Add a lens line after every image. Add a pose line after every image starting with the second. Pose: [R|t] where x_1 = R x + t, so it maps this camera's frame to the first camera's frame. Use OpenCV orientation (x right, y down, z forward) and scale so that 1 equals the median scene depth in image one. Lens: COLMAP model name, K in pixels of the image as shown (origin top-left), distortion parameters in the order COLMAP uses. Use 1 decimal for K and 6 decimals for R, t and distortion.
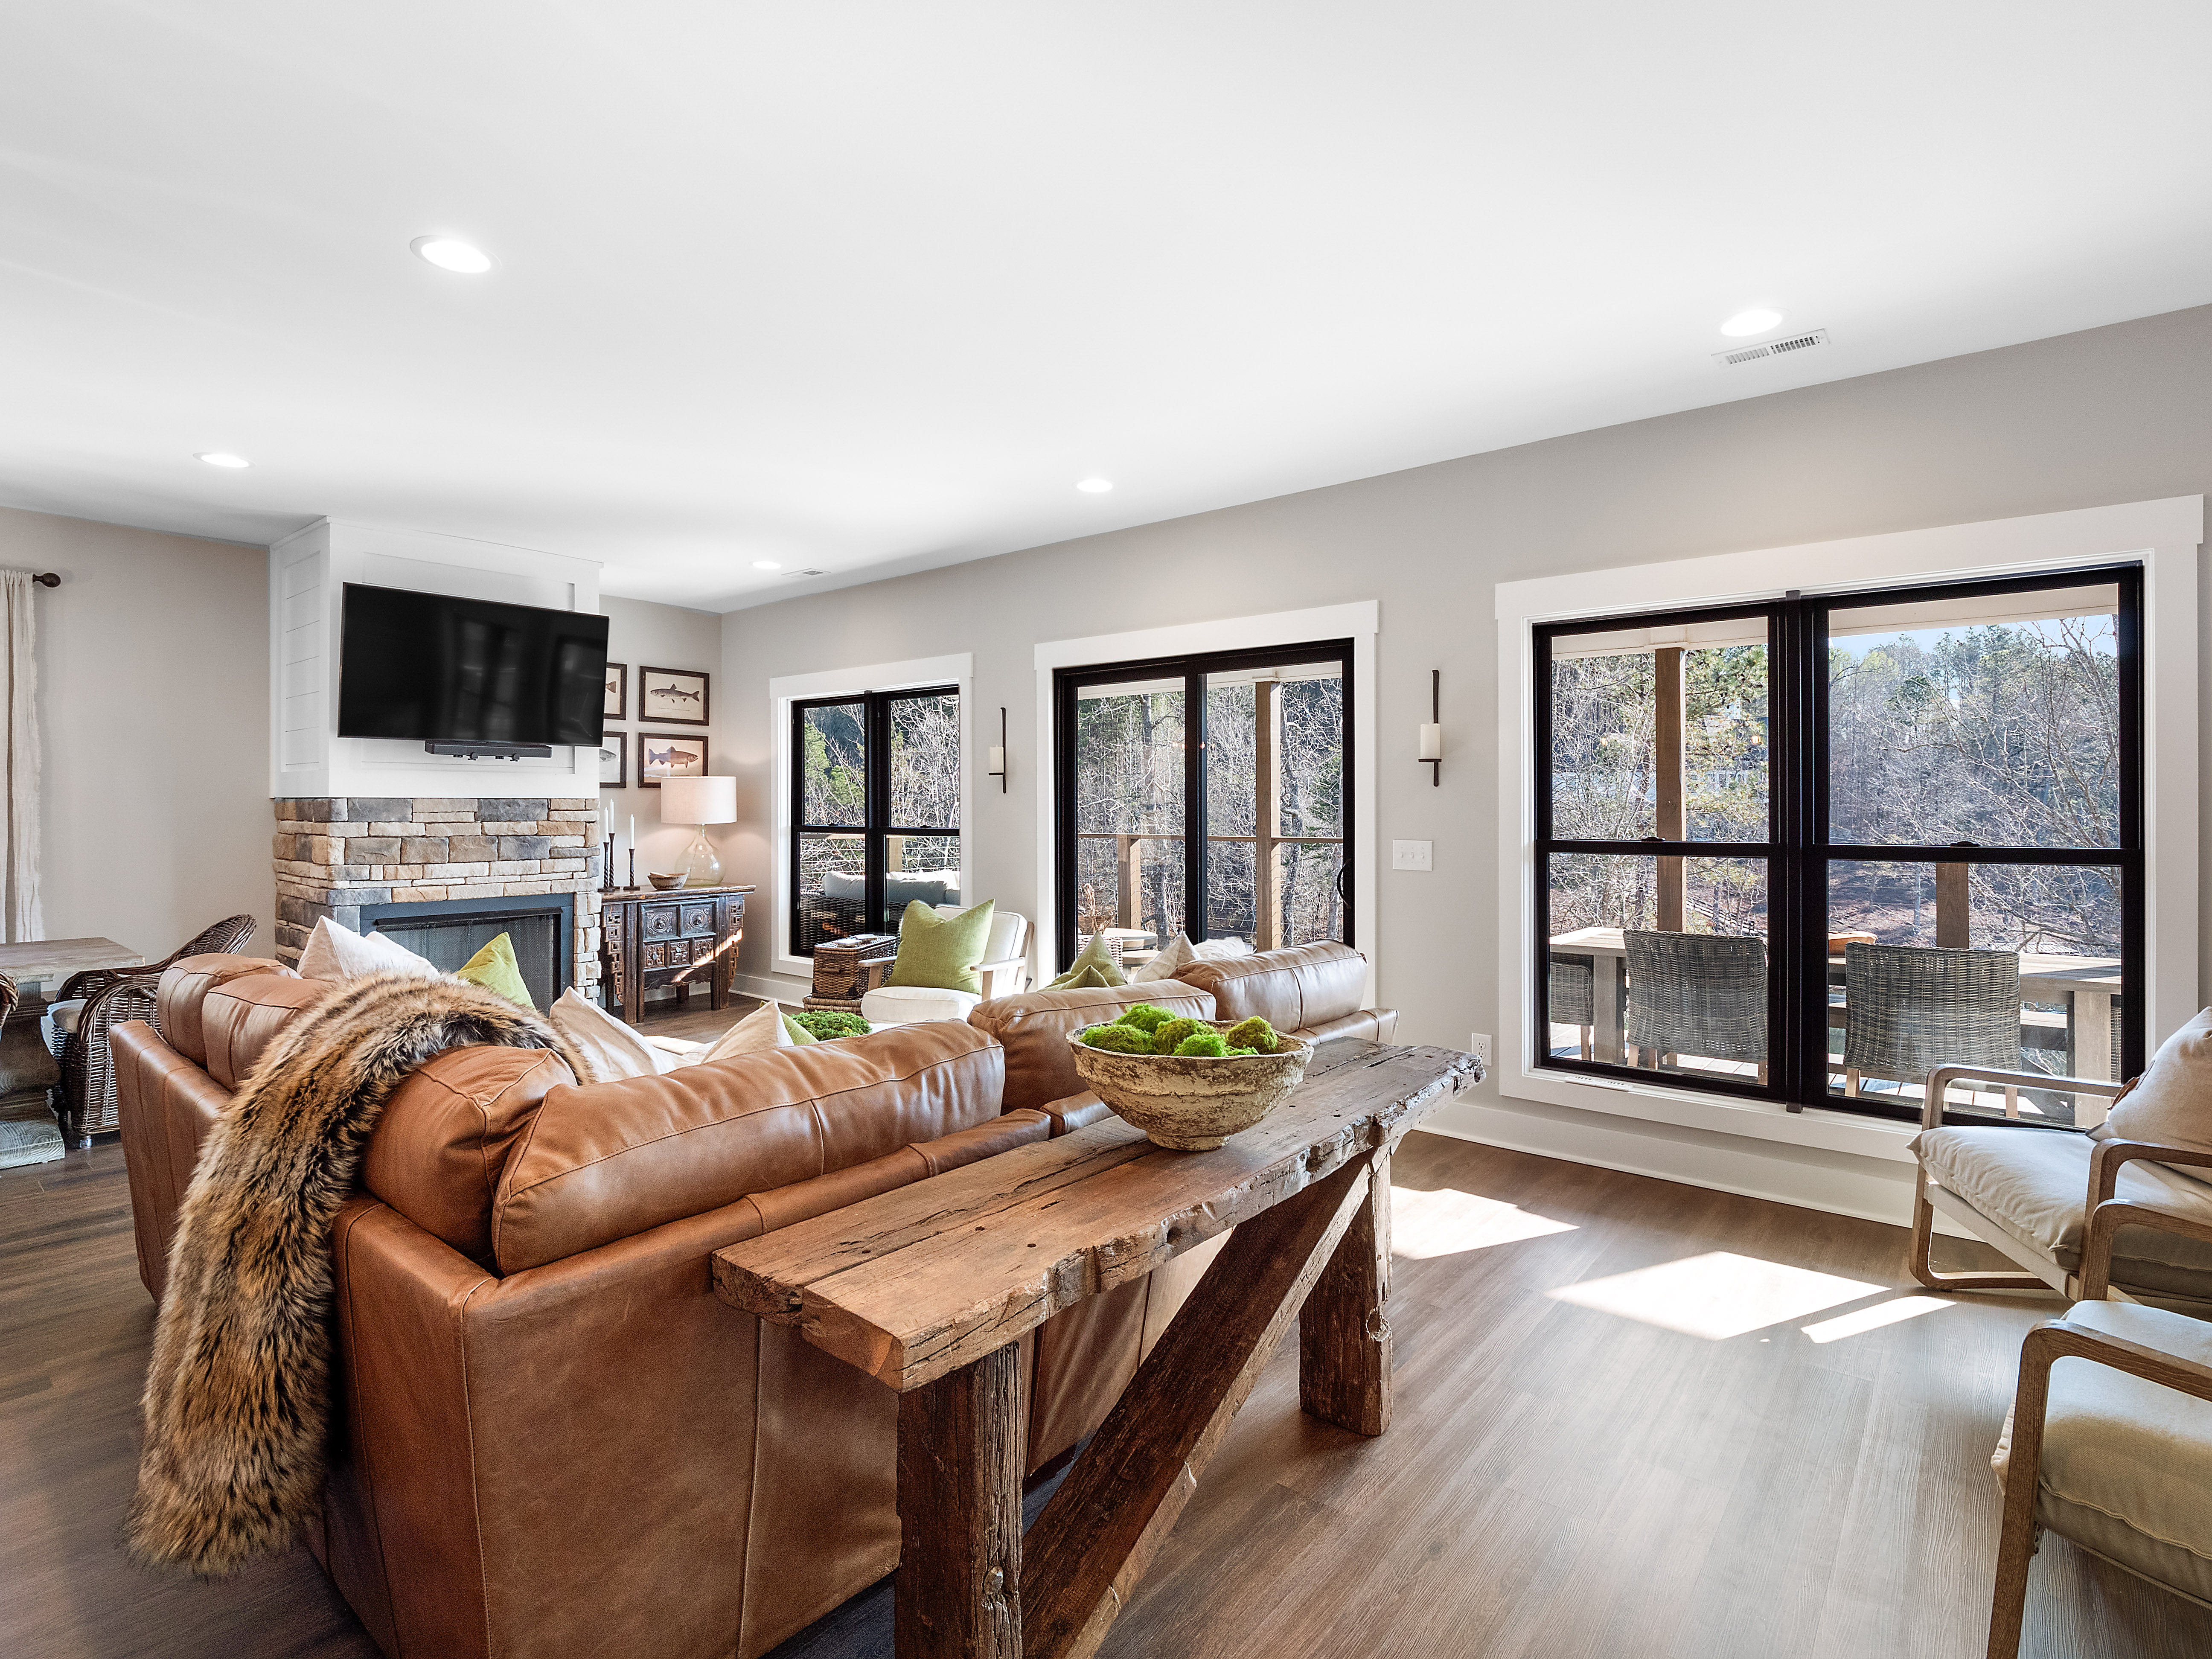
lens RADIAL K [[1087.0, 0, 1091.8], [0, 1087.0, 804.0], [0, 0, 1]] dist [-0.013029, -0.001825]
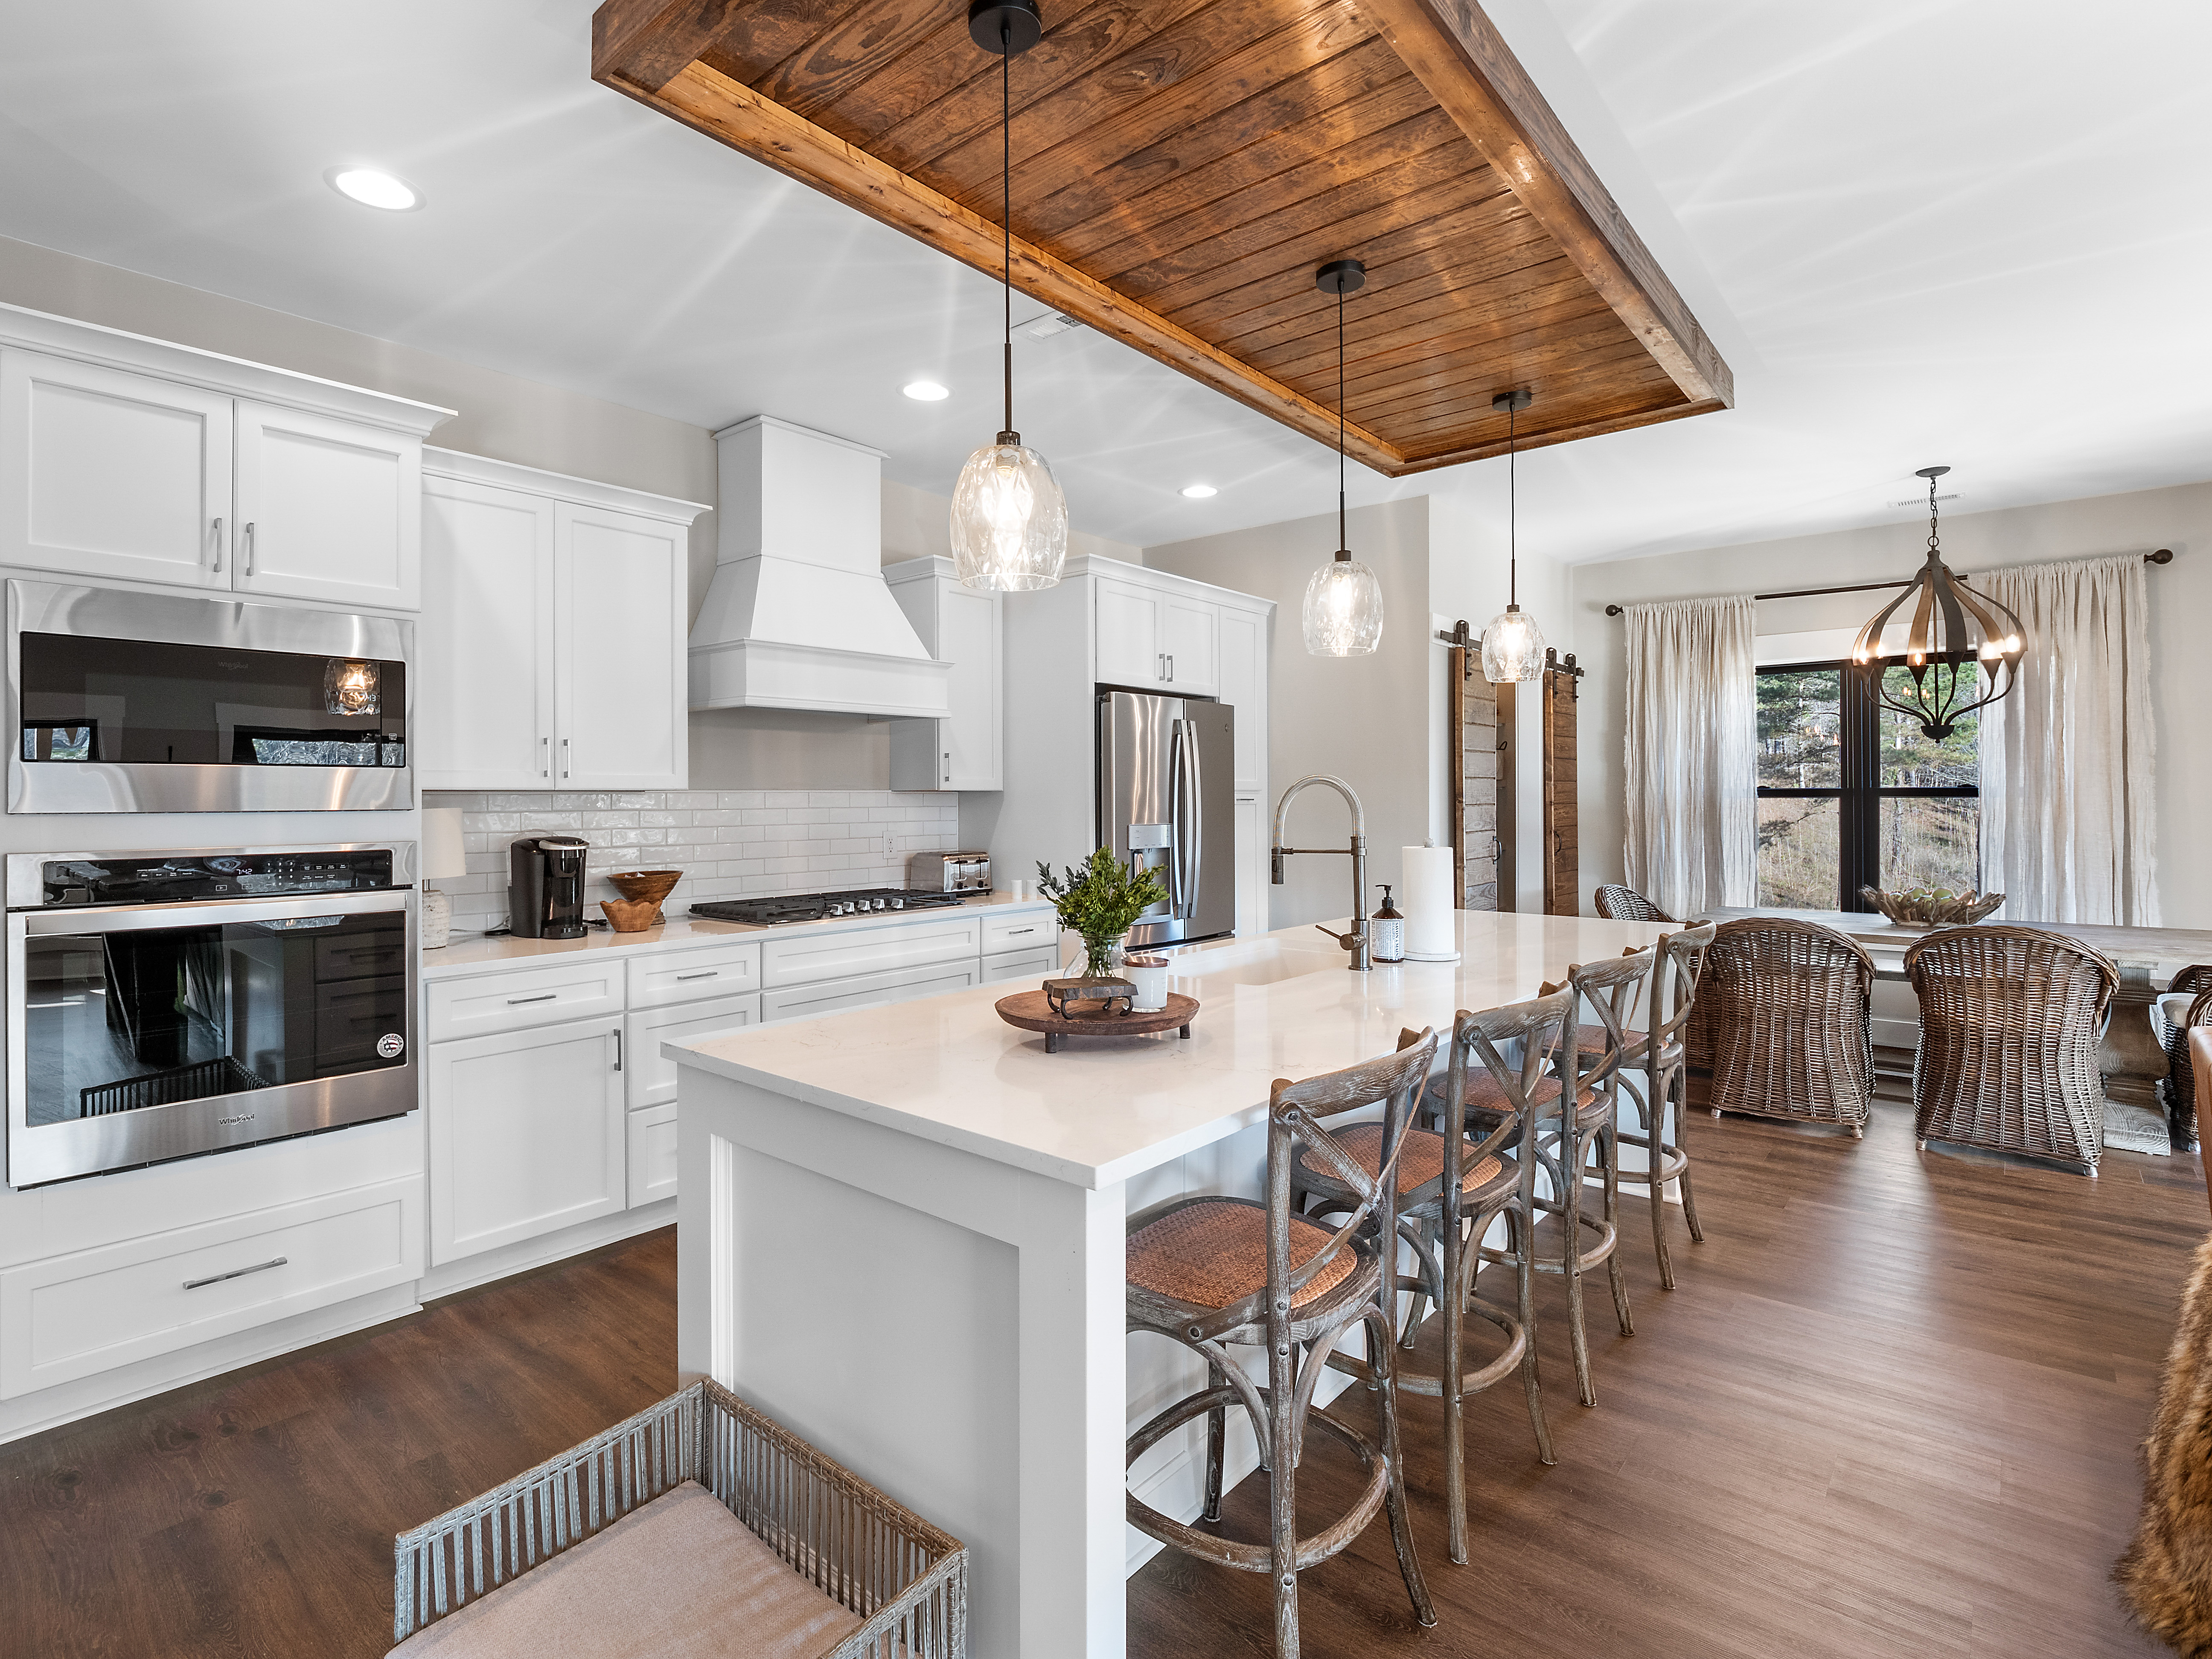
lens RADIAL K [[1087.0, 0, 1085.7], [0, 1087.0, 795.6], [0, 0, 1]] dist [-0.013029, -0.001825]
pose [[-0.014042, -0.002672, -0.999898, 0.010097], [0.009616, 0.999950, -0.002807, 0.000669], [0.999855, -0.009655, -0.014015, 0.036510]]
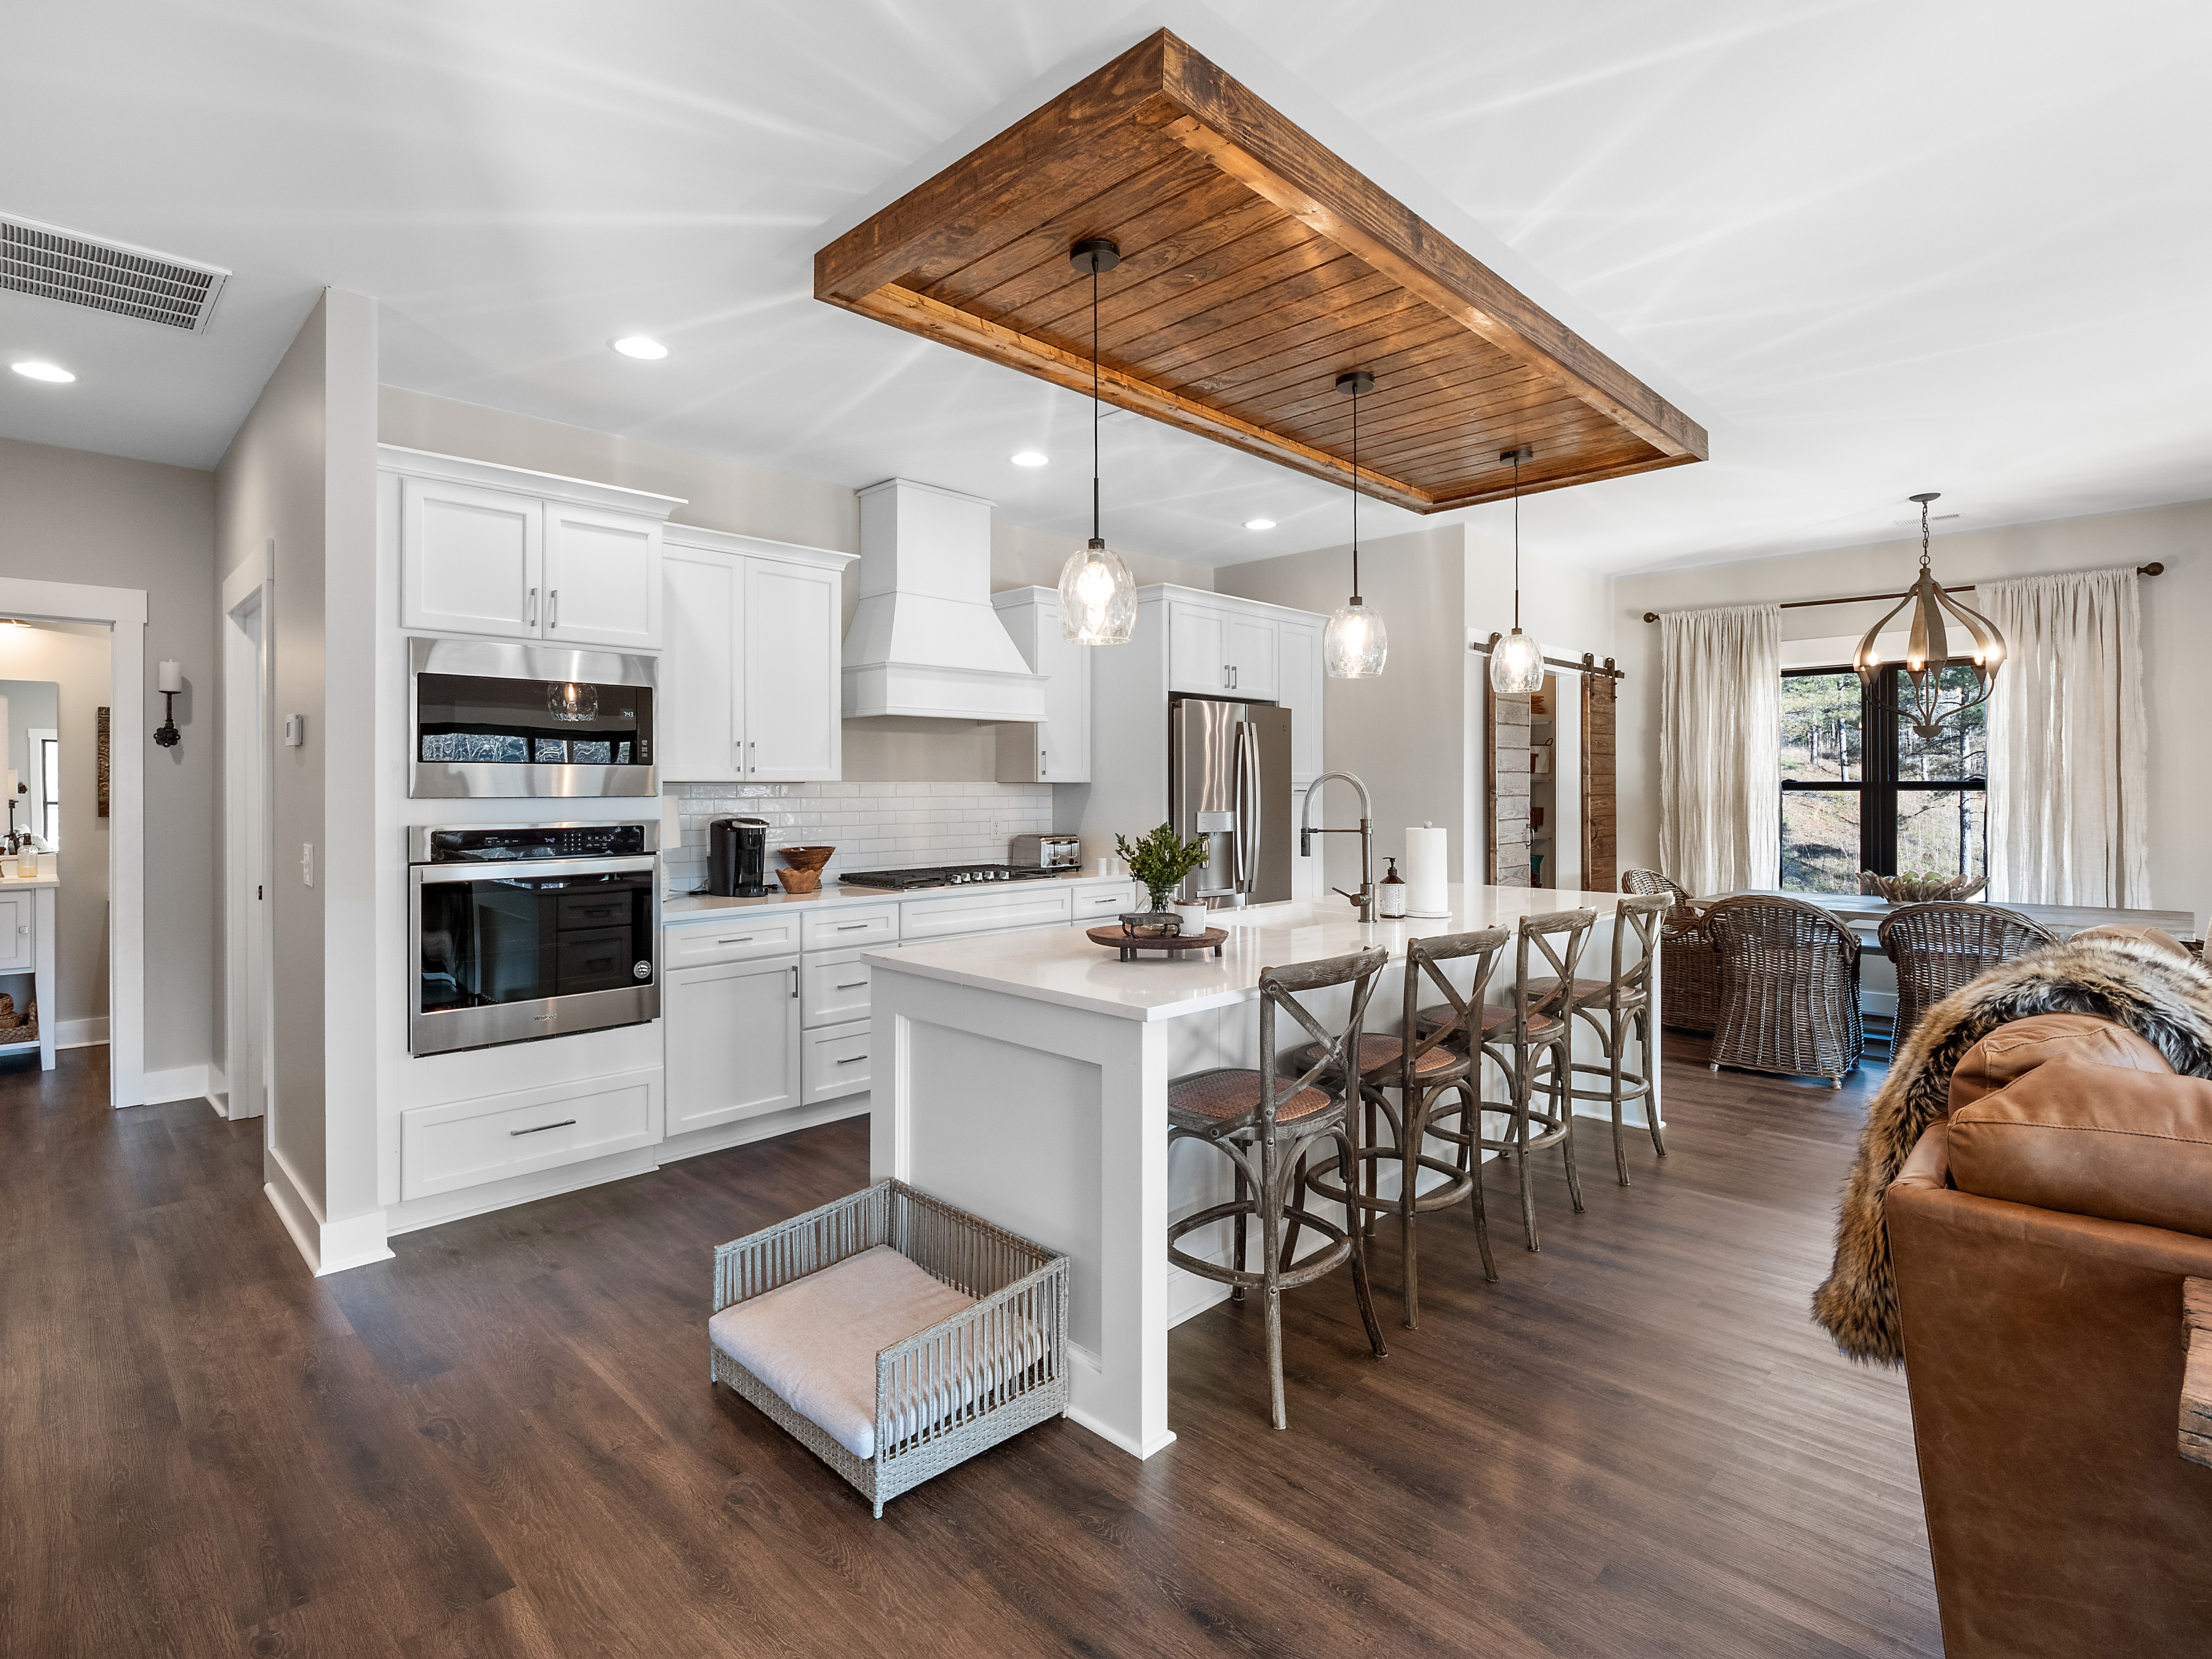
lens RADIAL K [[1087.0, 0, 1081.8], [0, 1087.0, 791.0], [0, 0, 1]] dist [-0.013029, -0.001825]
pose [[-0.096861, 0.001273, -0.995297, 0.180287], [0.007141, 0.999974, 0.000584, 0.001017], [0.995272, -0.007051, -0.096868, 0.050387]]
